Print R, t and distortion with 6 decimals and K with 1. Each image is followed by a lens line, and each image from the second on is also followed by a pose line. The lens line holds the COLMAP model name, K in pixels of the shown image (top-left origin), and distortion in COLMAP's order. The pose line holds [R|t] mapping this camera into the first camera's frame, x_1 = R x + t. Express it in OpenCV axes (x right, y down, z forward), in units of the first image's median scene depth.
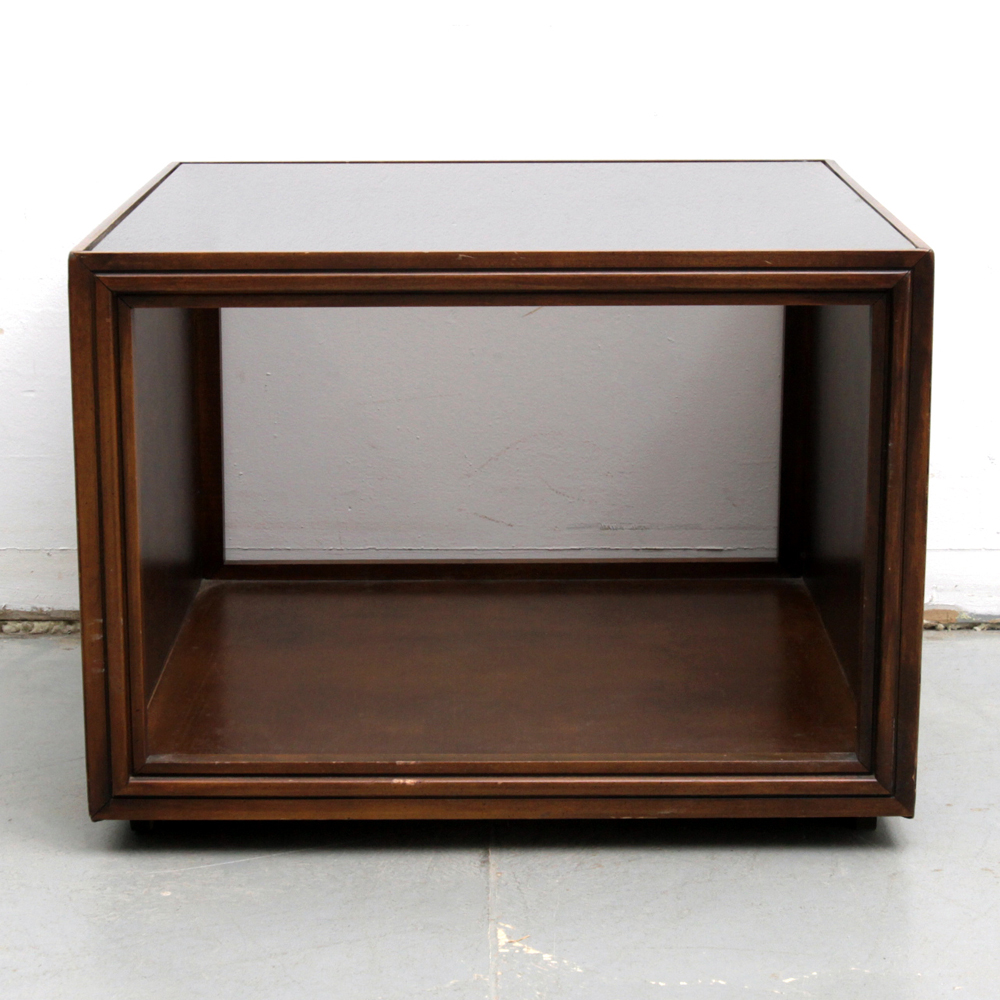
lens RADIAL K [[2661.2, 0, 500.0], [0, 2661.2, 500.0], [0, 0, 1]] dist [0.026110, -0.680400]
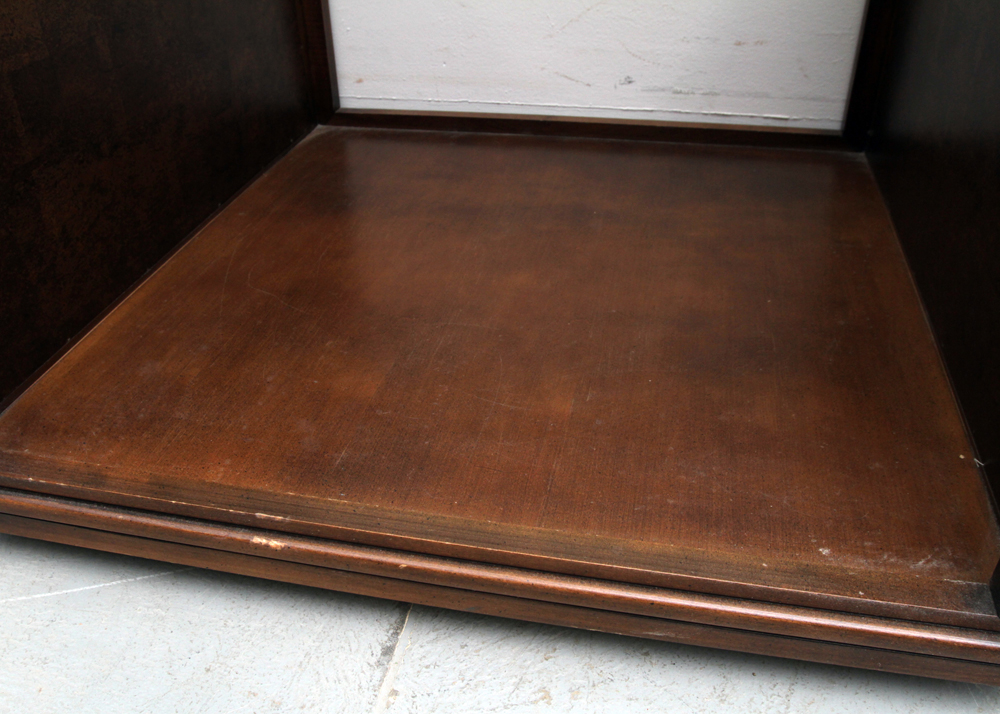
lens RADIAL K [[856.9, 0, 500.0], [0, 856.9, 357.0], [0, 0, 1]] dist [-0.094393, 0.071970]
pose [[0.977442, 0.099108, -0.186509, 0.044323], [-0.023712, 0.928977, 0.369376, -0.014504], [0.209871, -0.356621, 0.910371, 0.647766]]
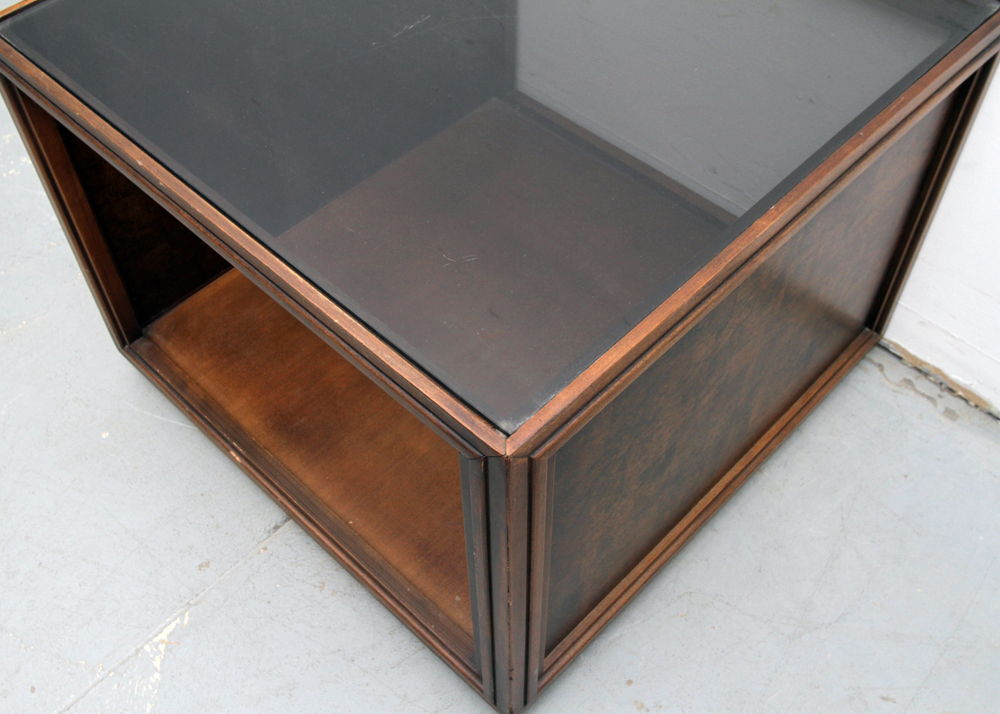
lens RADIAL K [[1033.3, 0, 500.0], [0, 1033.3, 357.0], [0, 0, 1]] dist [-0.061038, 0.032196]
pose [[0.719318, 0.536294, -0.441554, 0.206582], [-0.143064, 0.736359, 0.661293, -0.231682], [0.679790, -0.412510, 0.606400, 0.617416]]
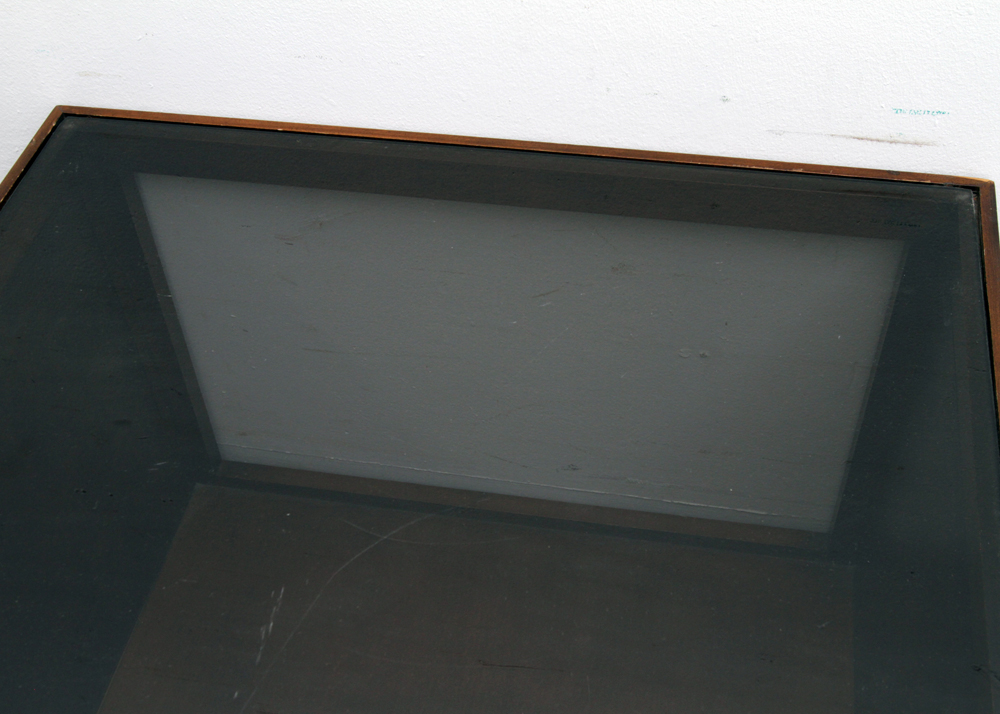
lens RADIAL K [[1267.2, 0, 500.0], [0, 1267.2, 357.0], [0, 0, 1]] dist [-0.015691, -0.012129]
pose [[0.981804, 0.108725, -0.155688, 0.057752], [-0.001661, 0.824752, 0.565492, -0.260287], [0.189887, -0.554944, 0.809926, 0.687620]]
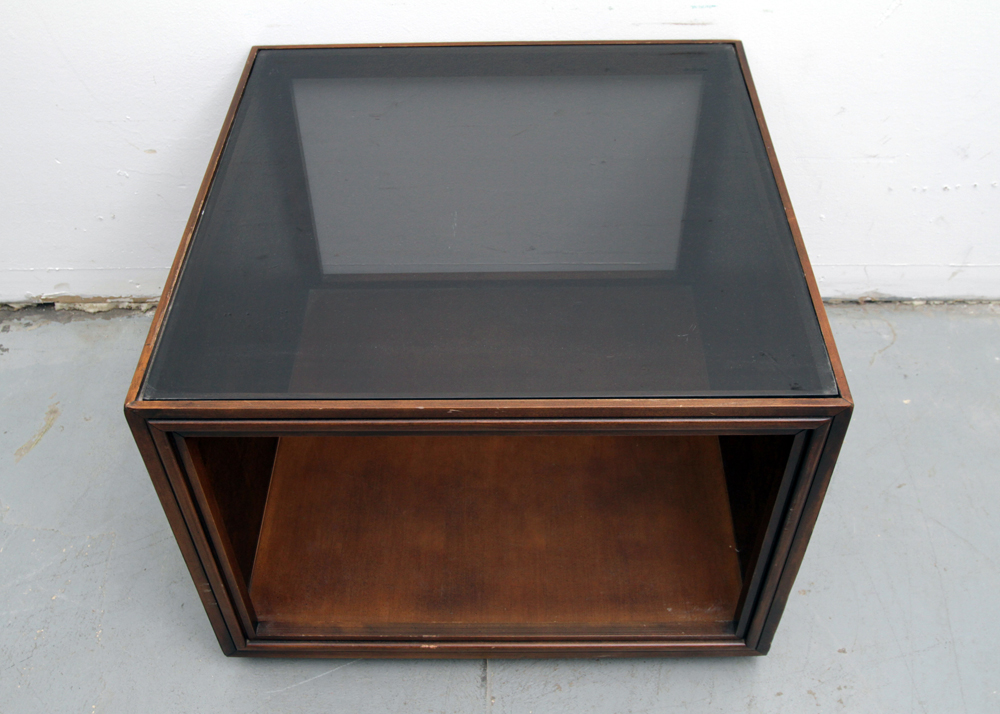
lens RADIAL K [[1033.3, 0, 500.0], [0, 1033.3, 357.0], [0, 0, 1]] dist [-0.061038, 0.032196]
pose [[0.999880, -0.003015, -0.015216, 0.010260], [0.010703, 0.844081, 0.536108, -0.264720], [0.011227, -0.536207, 0.844012, 0.466322]]
